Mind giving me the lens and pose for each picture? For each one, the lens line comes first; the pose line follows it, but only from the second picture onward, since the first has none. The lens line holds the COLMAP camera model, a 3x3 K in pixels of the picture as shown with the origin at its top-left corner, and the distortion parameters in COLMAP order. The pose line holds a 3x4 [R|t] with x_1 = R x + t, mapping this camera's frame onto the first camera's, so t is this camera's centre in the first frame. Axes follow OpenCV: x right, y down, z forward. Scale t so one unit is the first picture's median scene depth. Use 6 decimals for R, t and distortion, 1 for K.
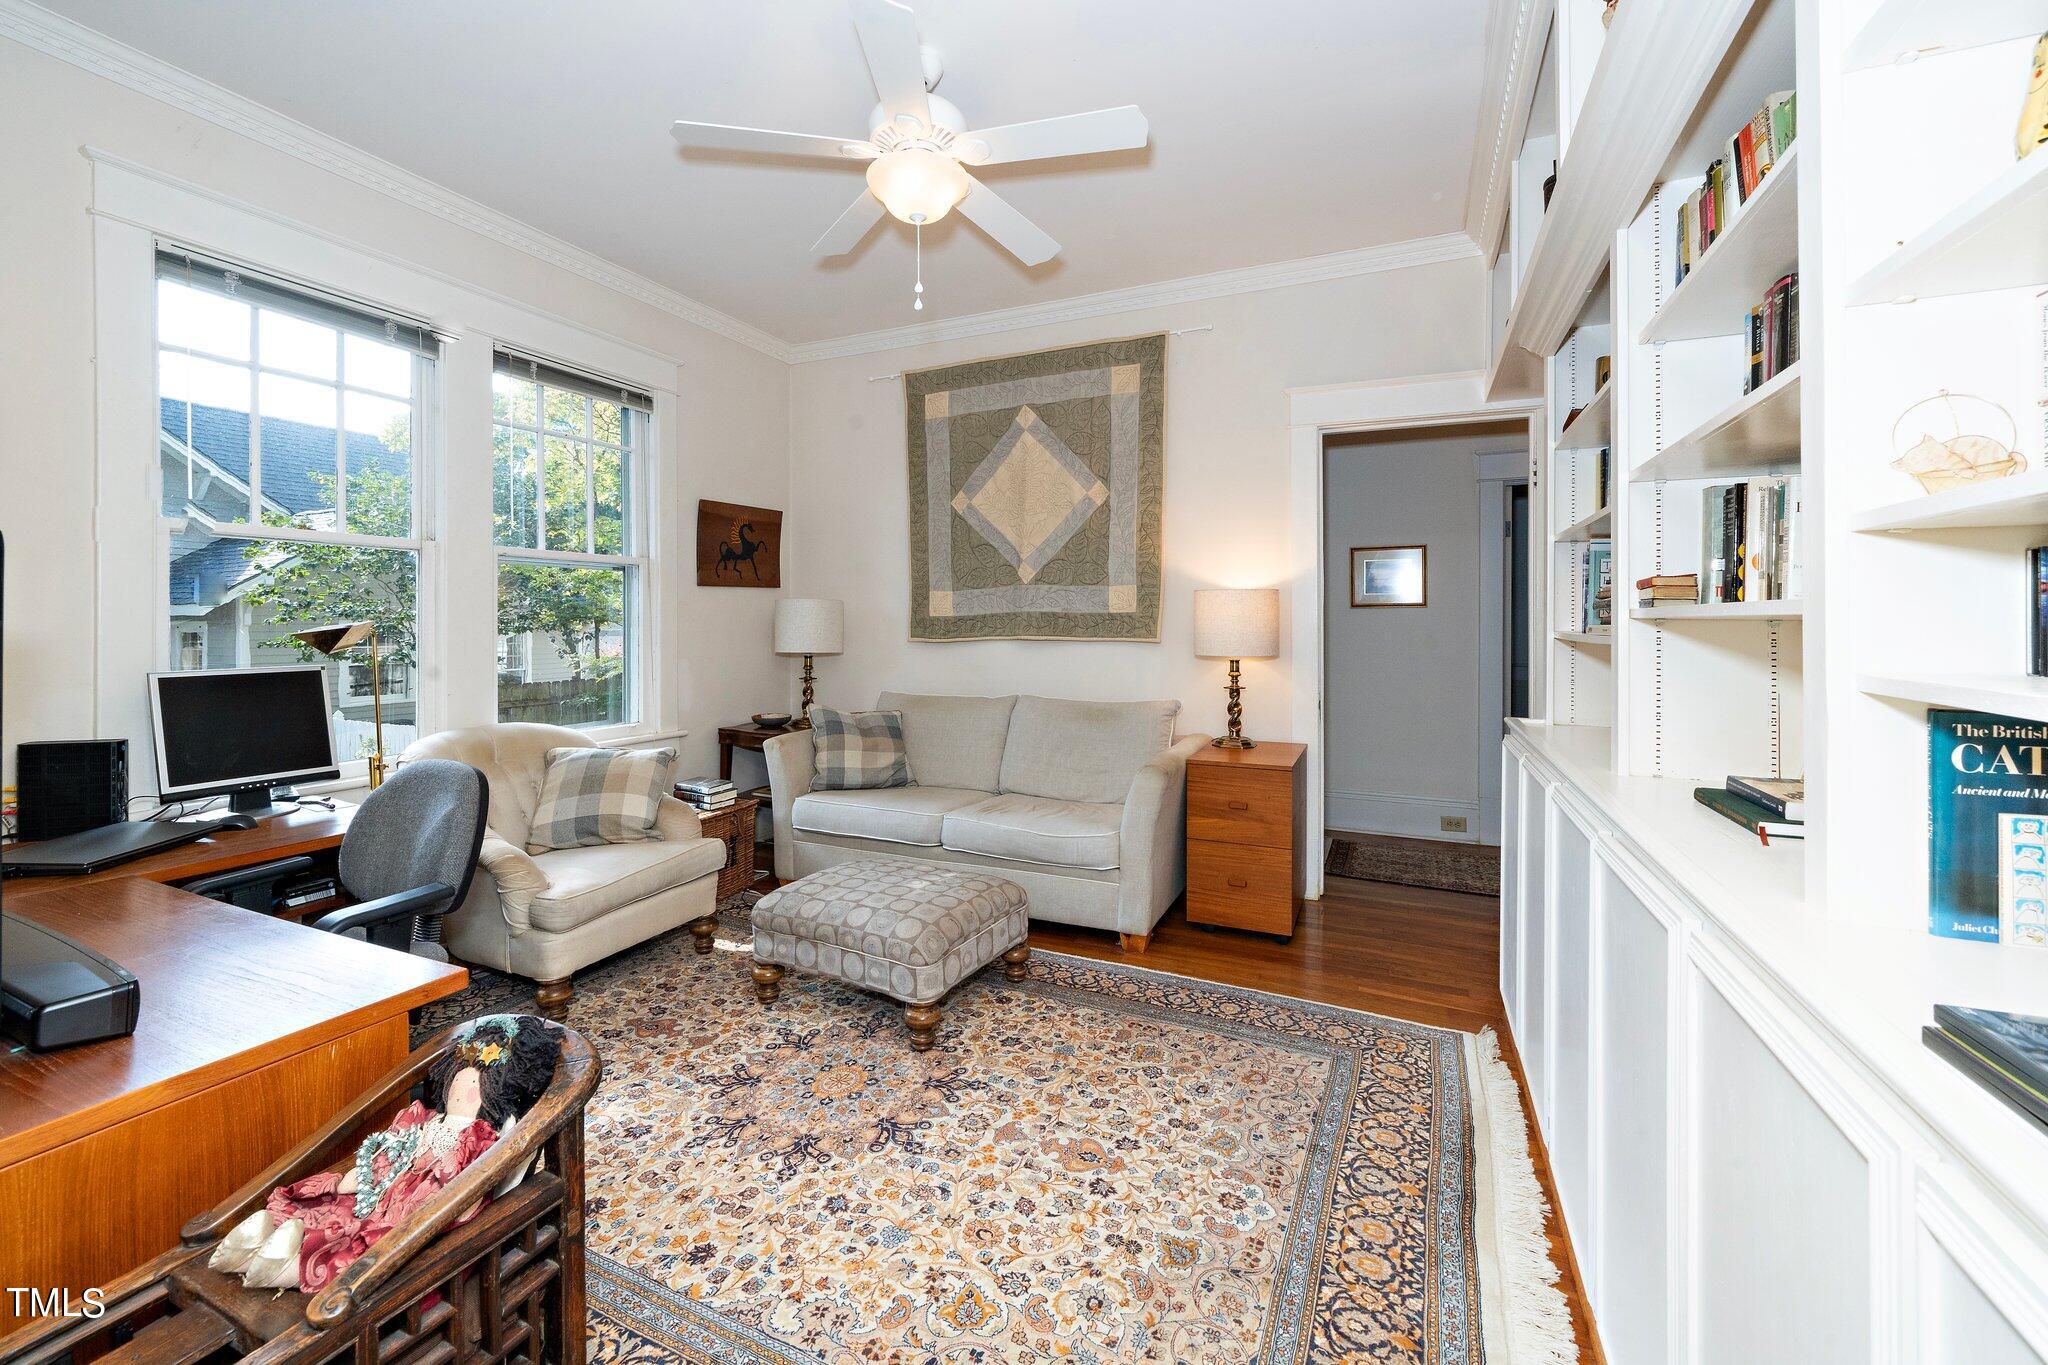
lens RADIAL K [[839.3, 0, 1001.2], [0, 839.3, 625.8], [0, 0, 1]] dist [0.001225, 0.000121]
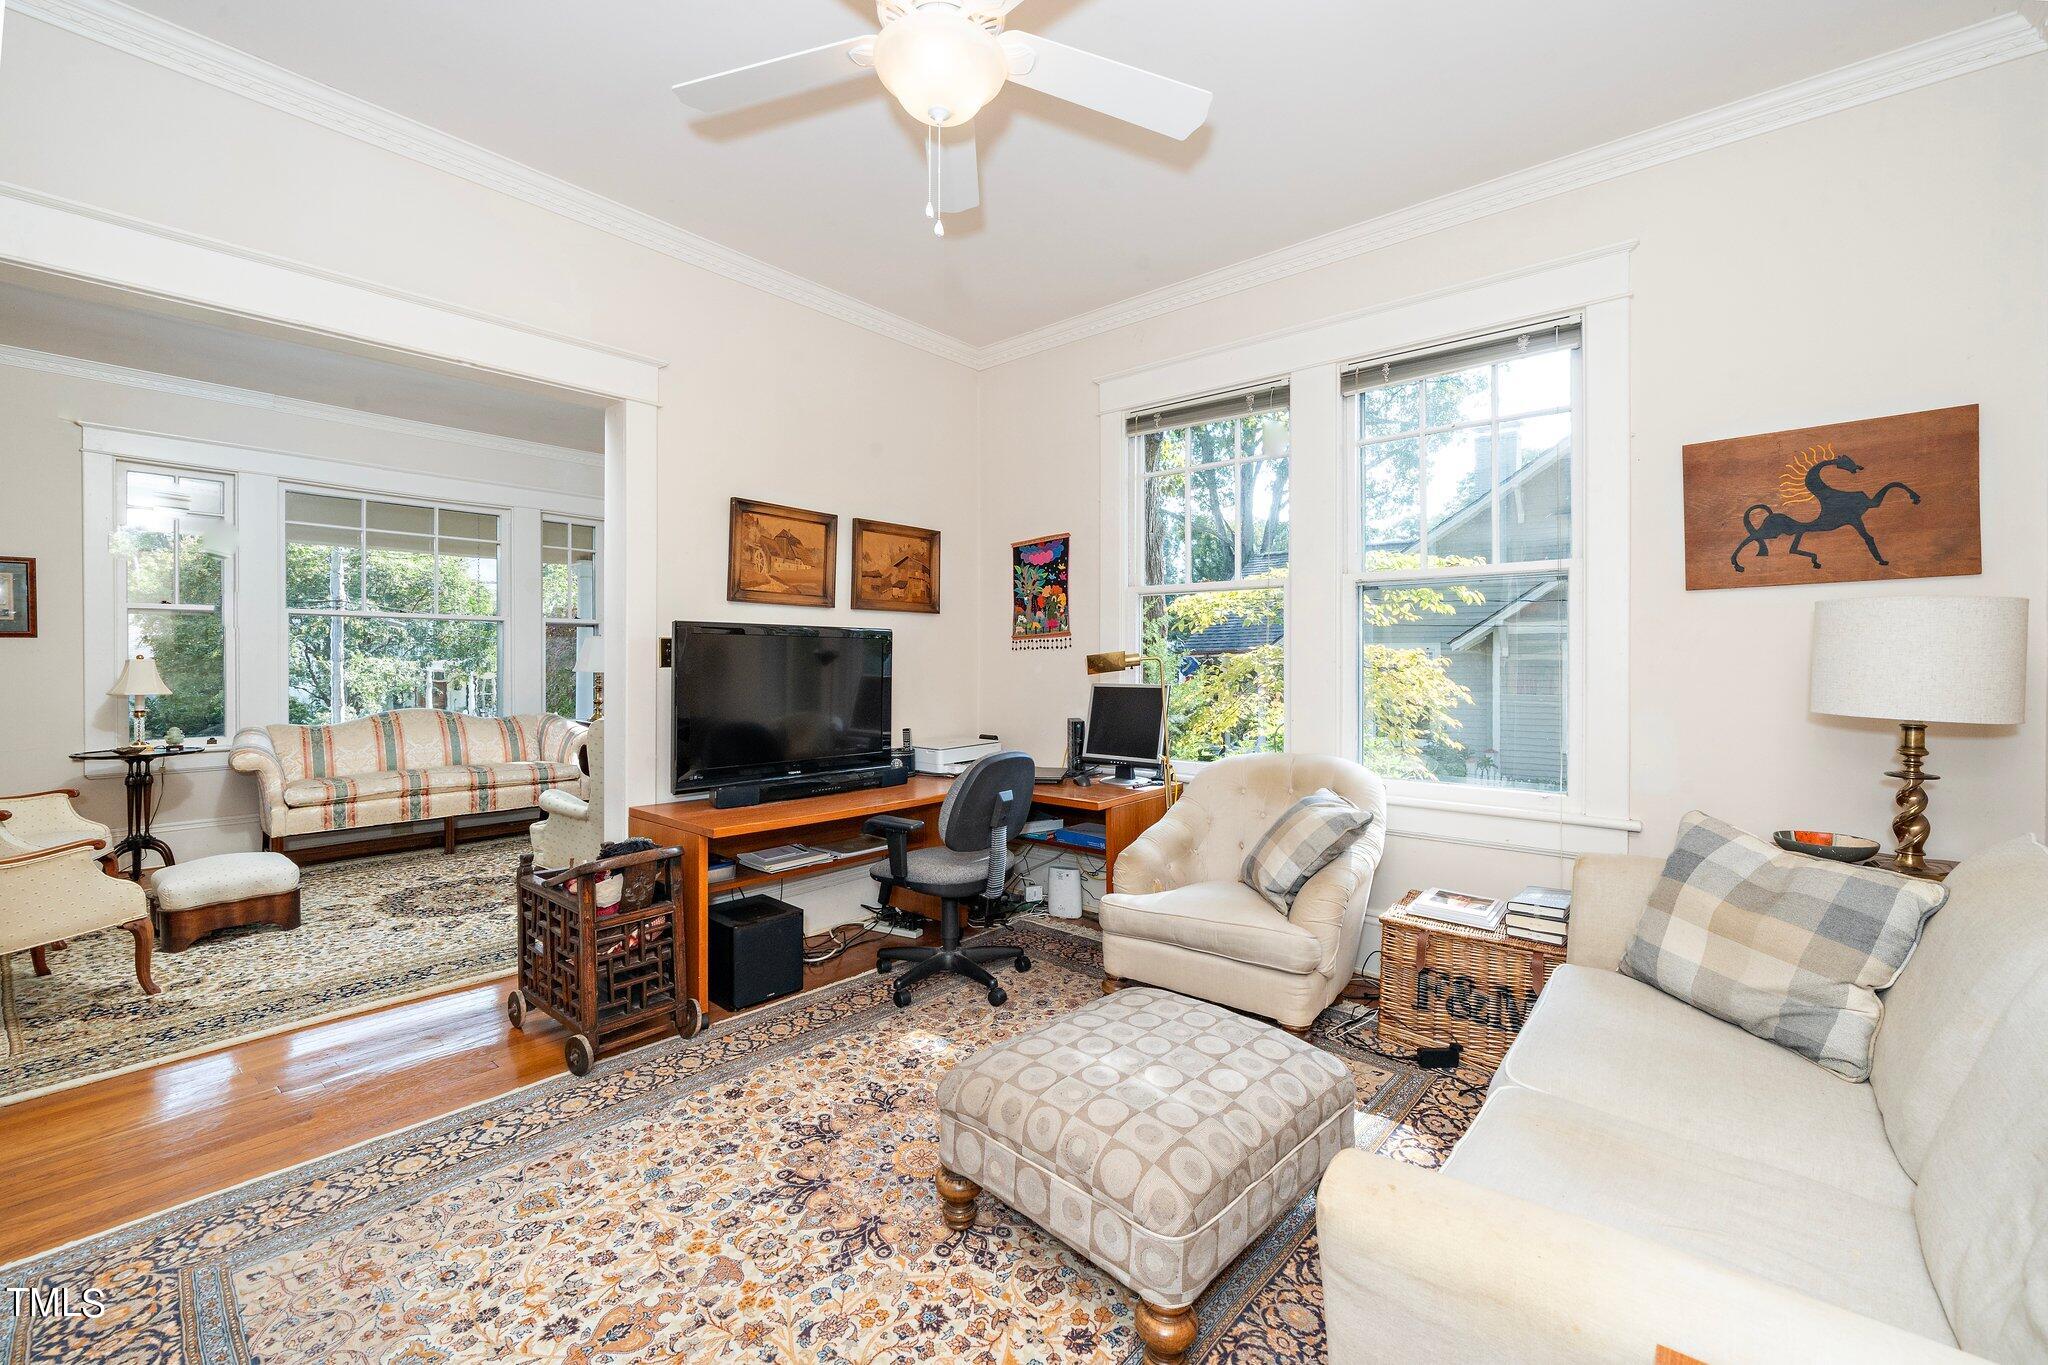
lens RADIAL K [[839.3, 0, 1022.4], [0, 839.3, 662.5], [0, 0, 1]] dist [0.001225, 0.000121]
pose [[-0.248721, 0.009699, -0.968527, 0.724424], [-0.005038, 0.999923, 0.011307, -0.000829], [0.968562, 0.007692, -0.248653, 1.479303]]
